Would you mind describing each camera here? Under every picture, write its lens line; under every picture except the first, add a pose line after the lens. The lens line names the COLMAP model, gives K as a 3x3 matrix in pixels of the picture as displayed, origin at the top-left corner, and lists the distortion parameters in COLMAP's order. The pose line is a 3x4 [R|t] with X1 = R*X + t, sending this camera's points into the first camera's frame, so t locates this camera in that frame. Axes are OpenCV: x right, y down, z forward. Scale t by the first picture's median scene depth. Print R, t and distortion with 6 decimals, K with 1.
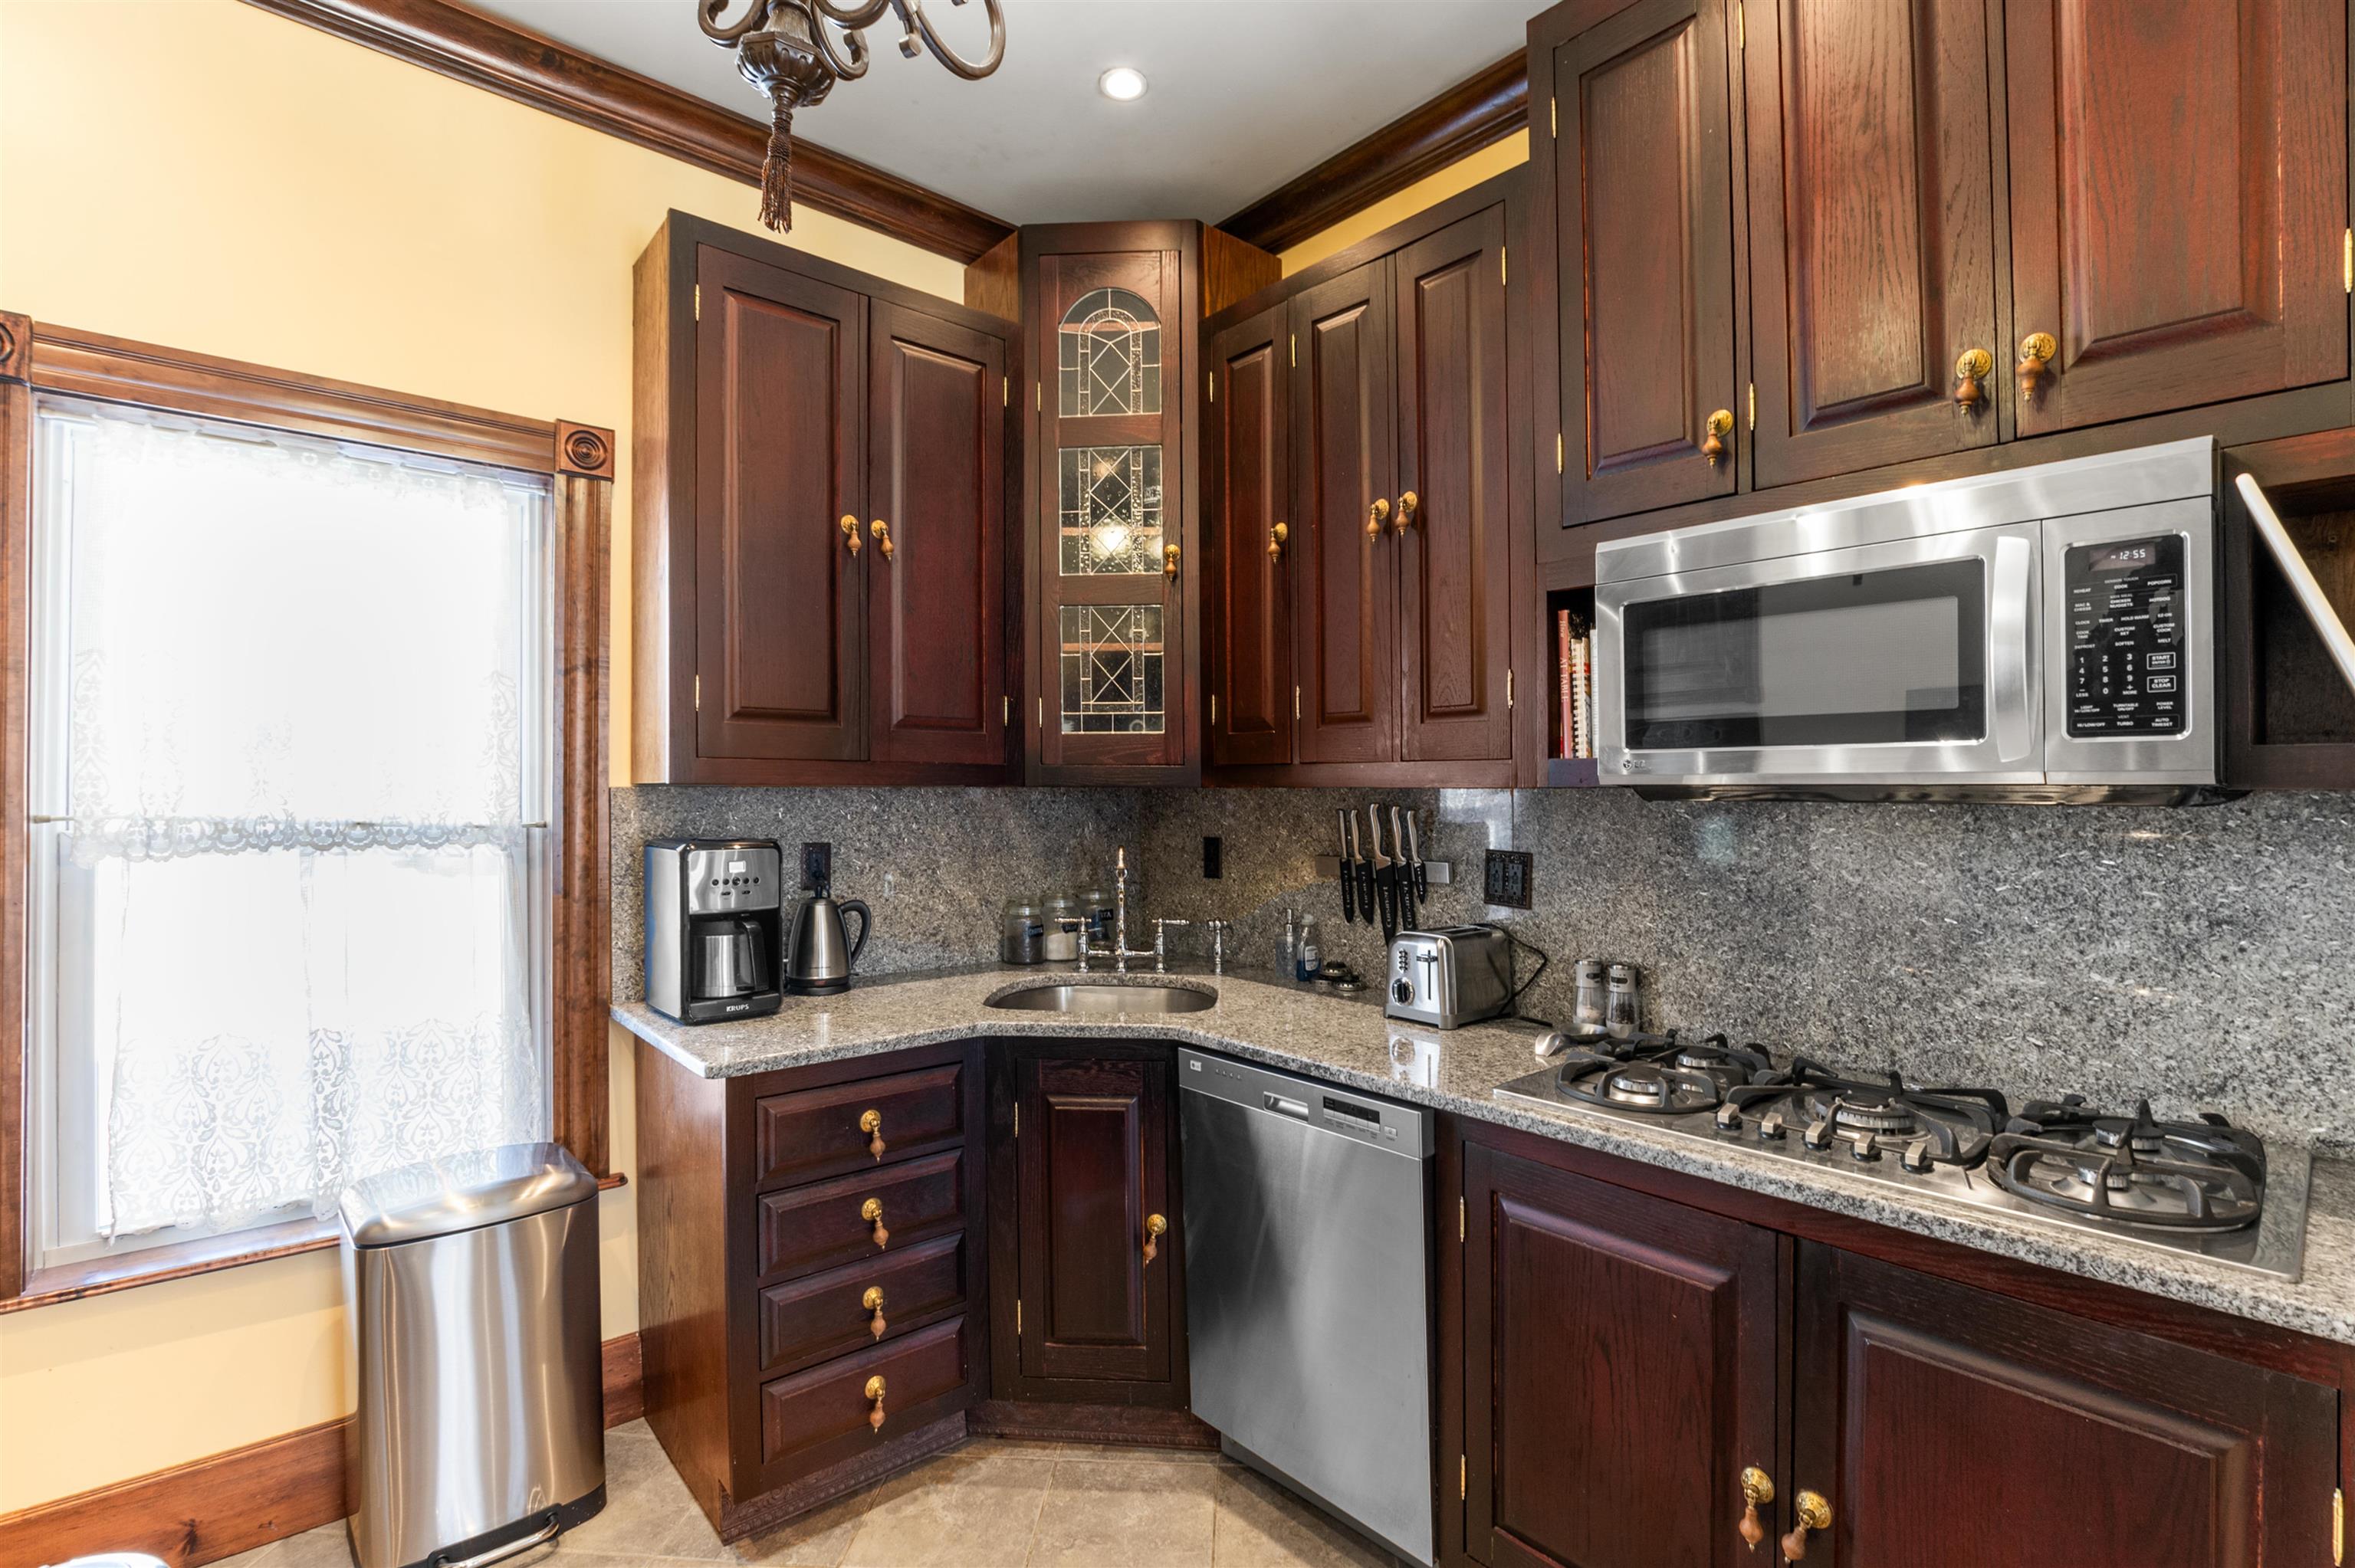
lens RADIAL K [[1042.3, 0, 1186.5], [0, 1042.3, 840.9], [0, 0, 1]] dist [-0.039437, 0.000596]
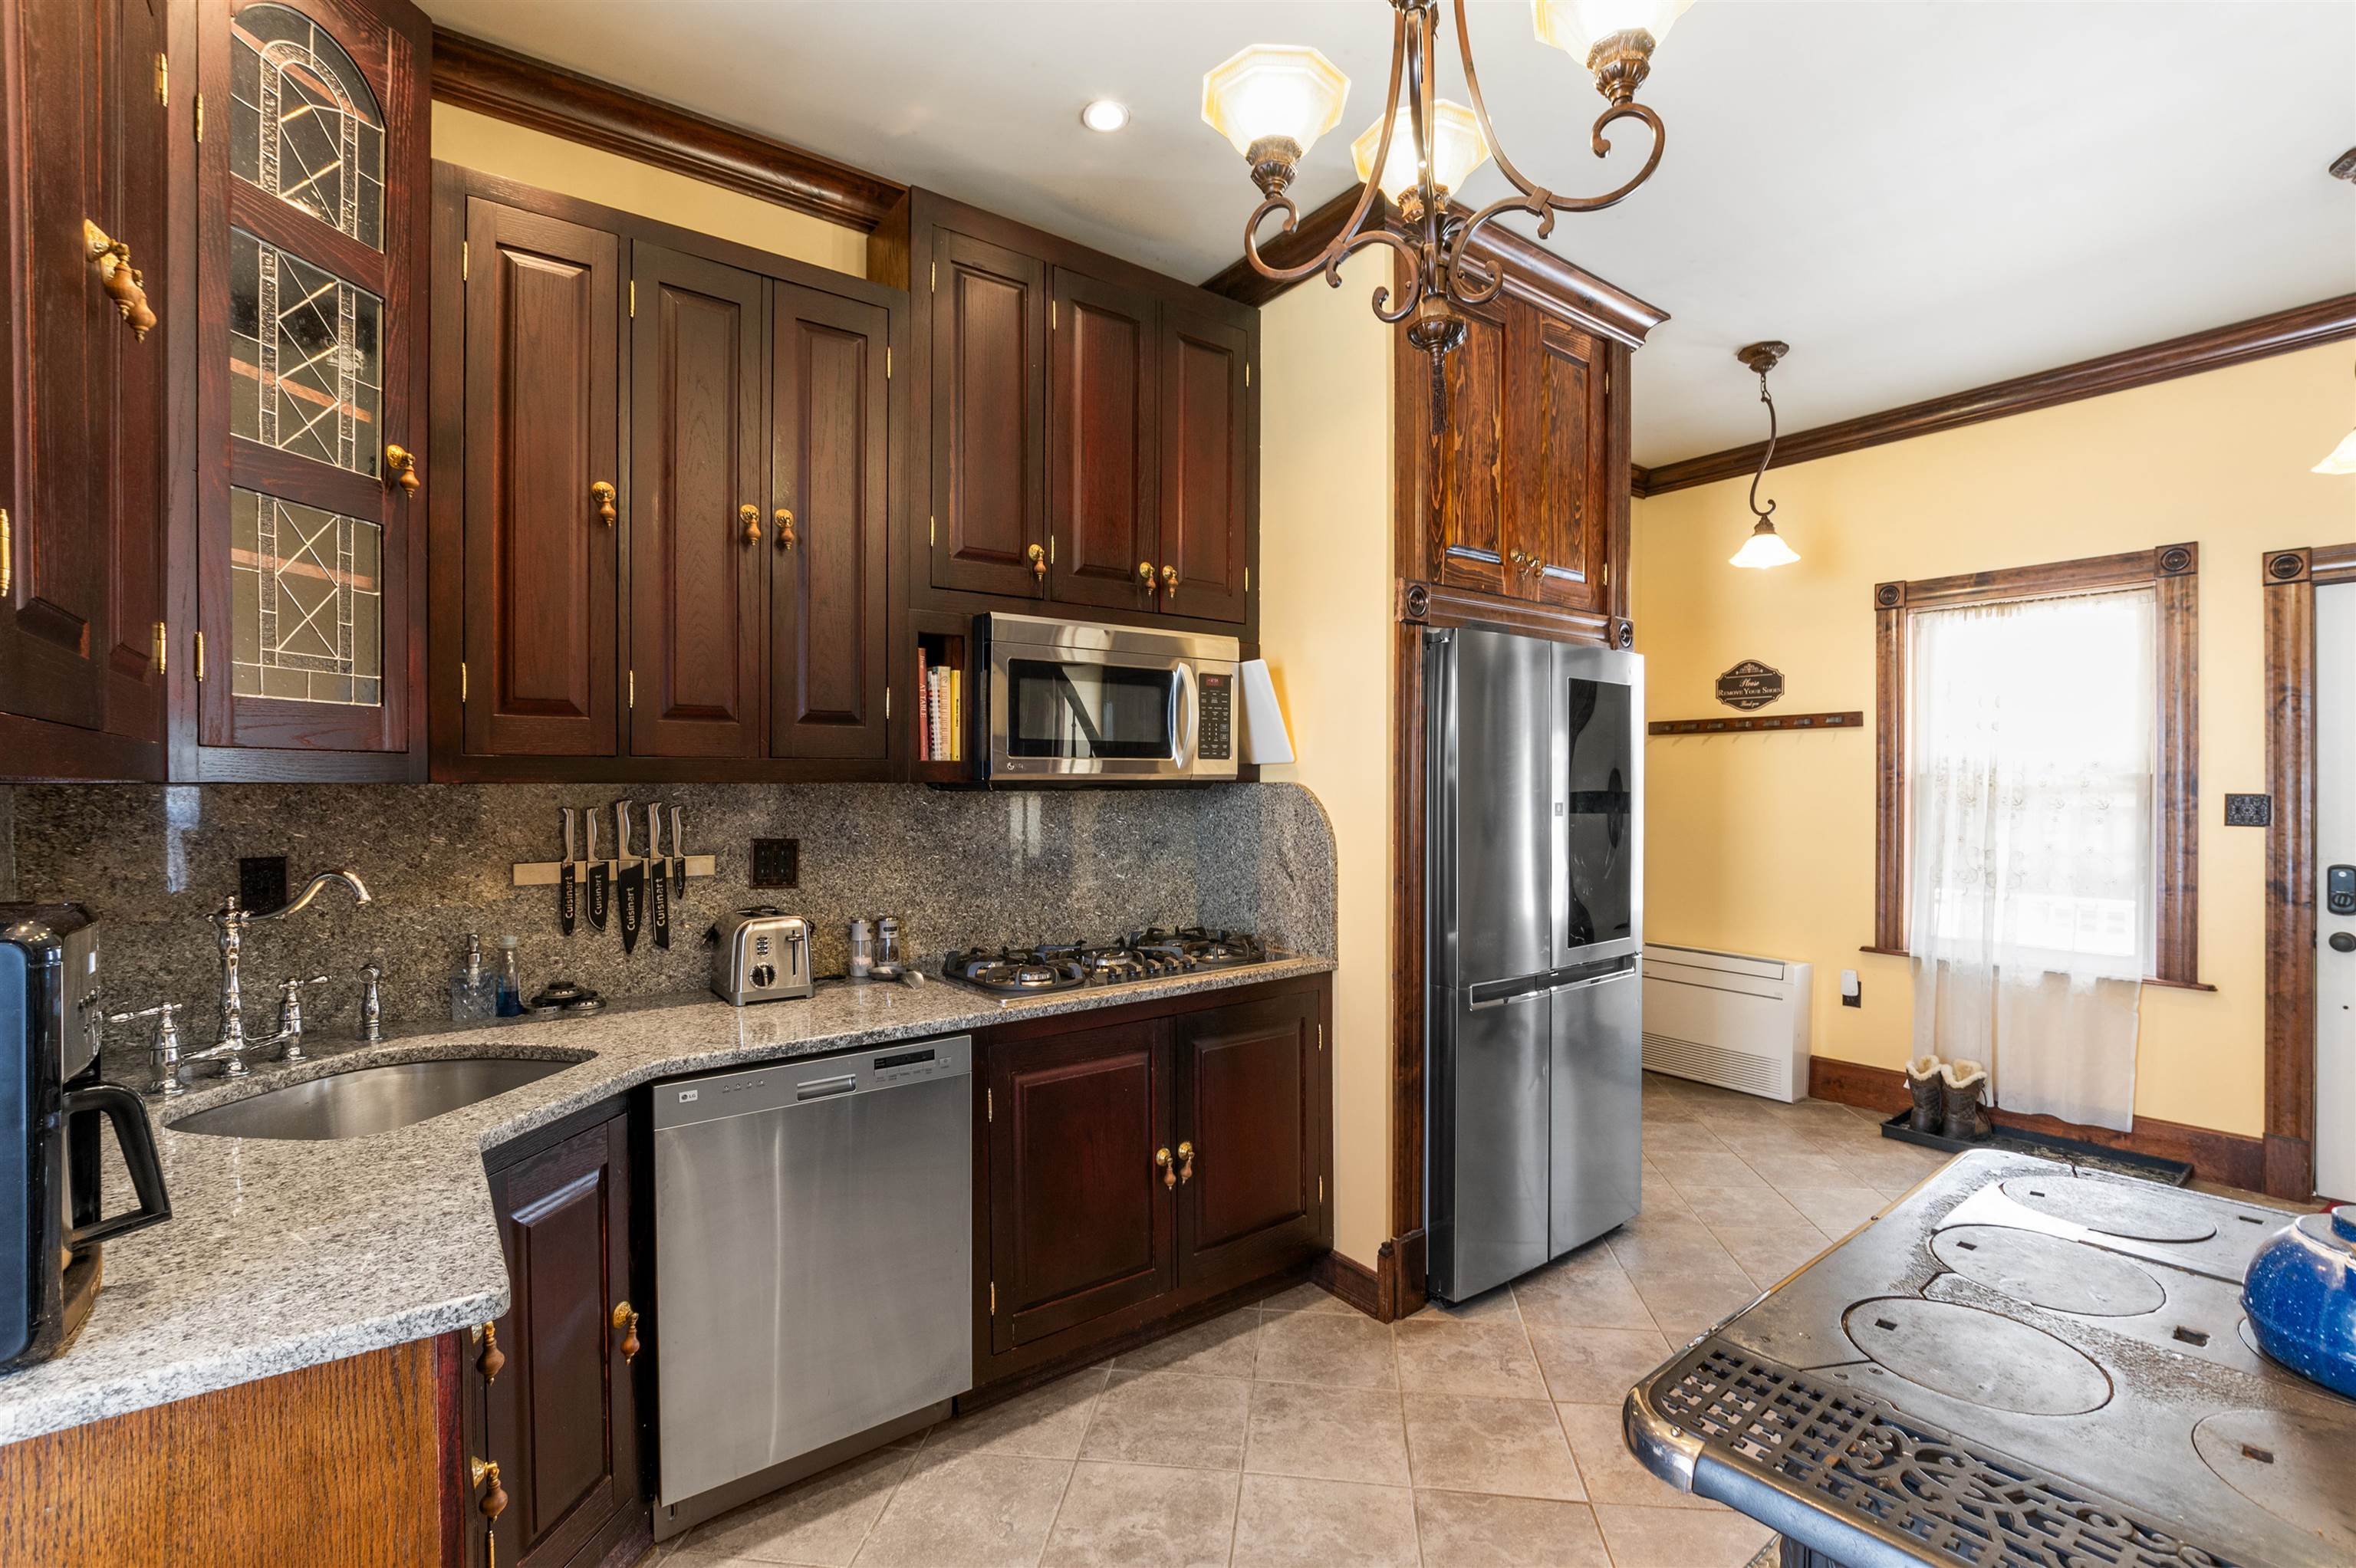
lens RADIAL K [[1084.7, 0, 1165.9], [0, 1084.7, 793.3], [0, 0, 1]] dist [-0.017895, 0.000024]
pose [[0.075202, -0.012759, 0.997087, -0.794150], [0.048944, 0.998760, 0.009089, -0.028227], [-0.995966, 0.048118, 0.075734, 0.463944]]
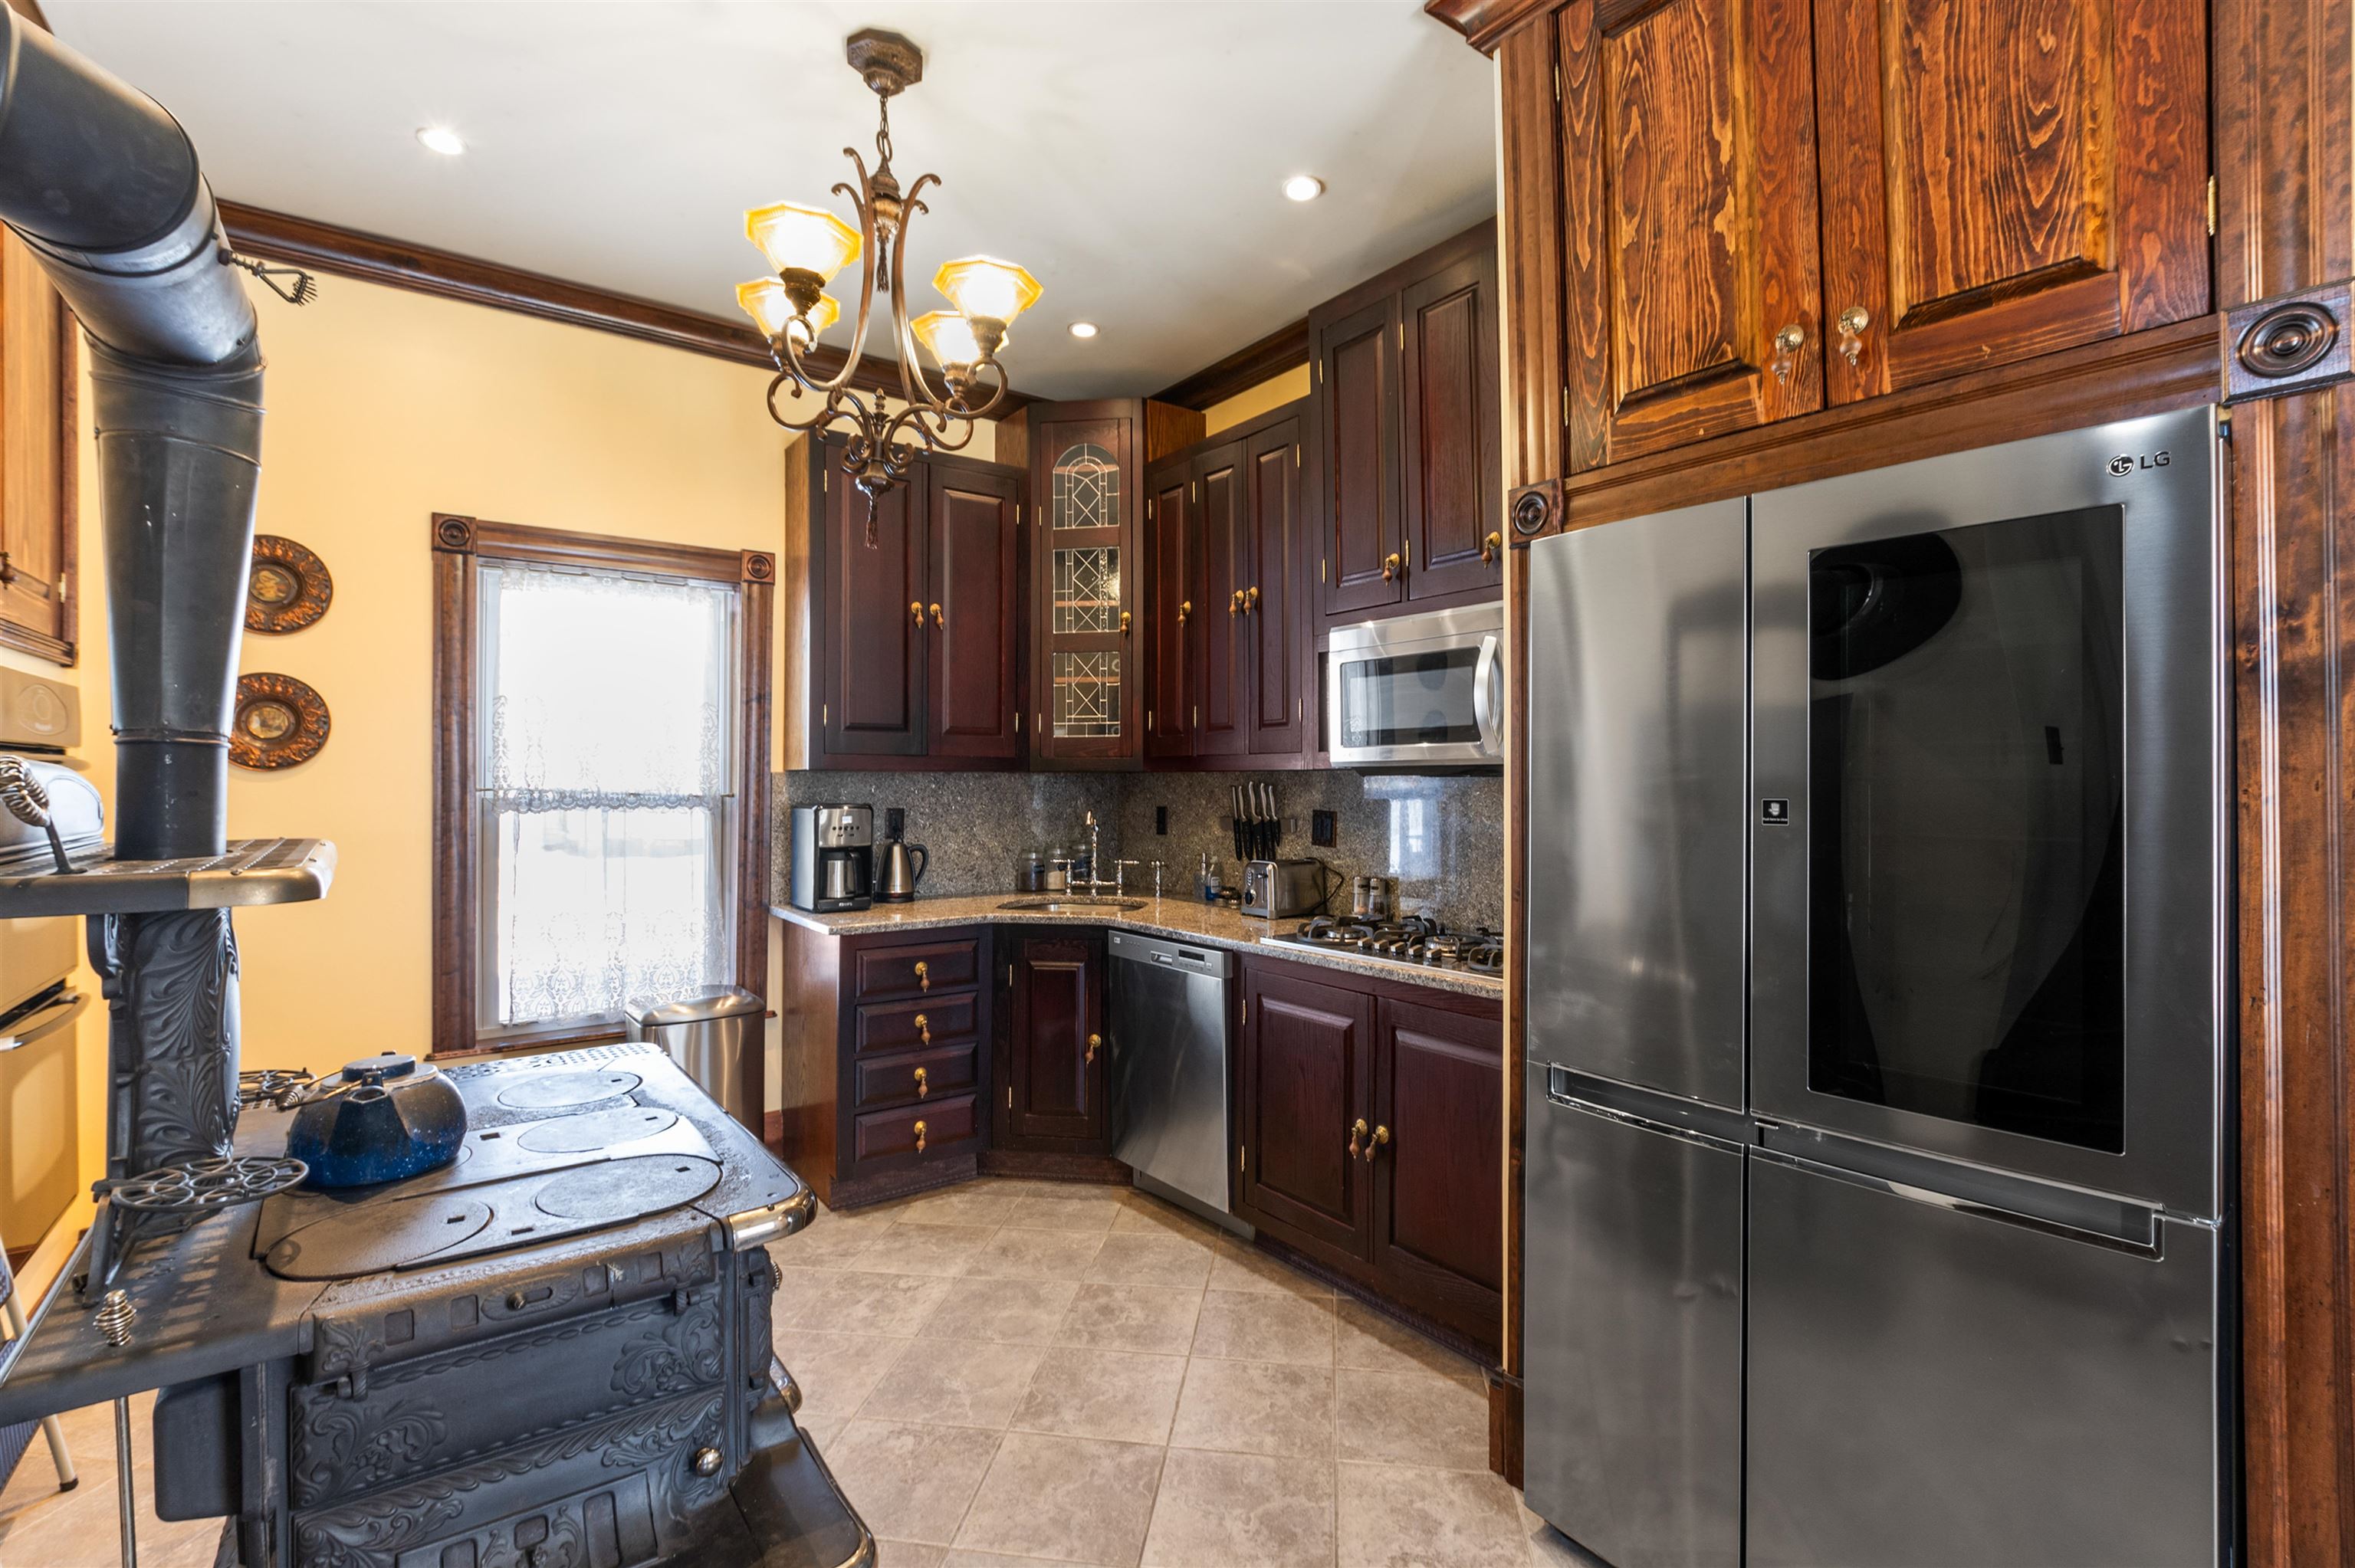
lens RADIAL K [[1072.3, 0, 1177.5], [0, 1072.3, 784.0], [0, 0, 1]] dist [-0.028305, 0.000605]
pose [[0.995031, -0.003801, -0.099488, 0.250942], [-0.000771, 0.998947, -0.045882, 0.043381], [0.099558, 0.045731, 0.993980, -0.621434]]
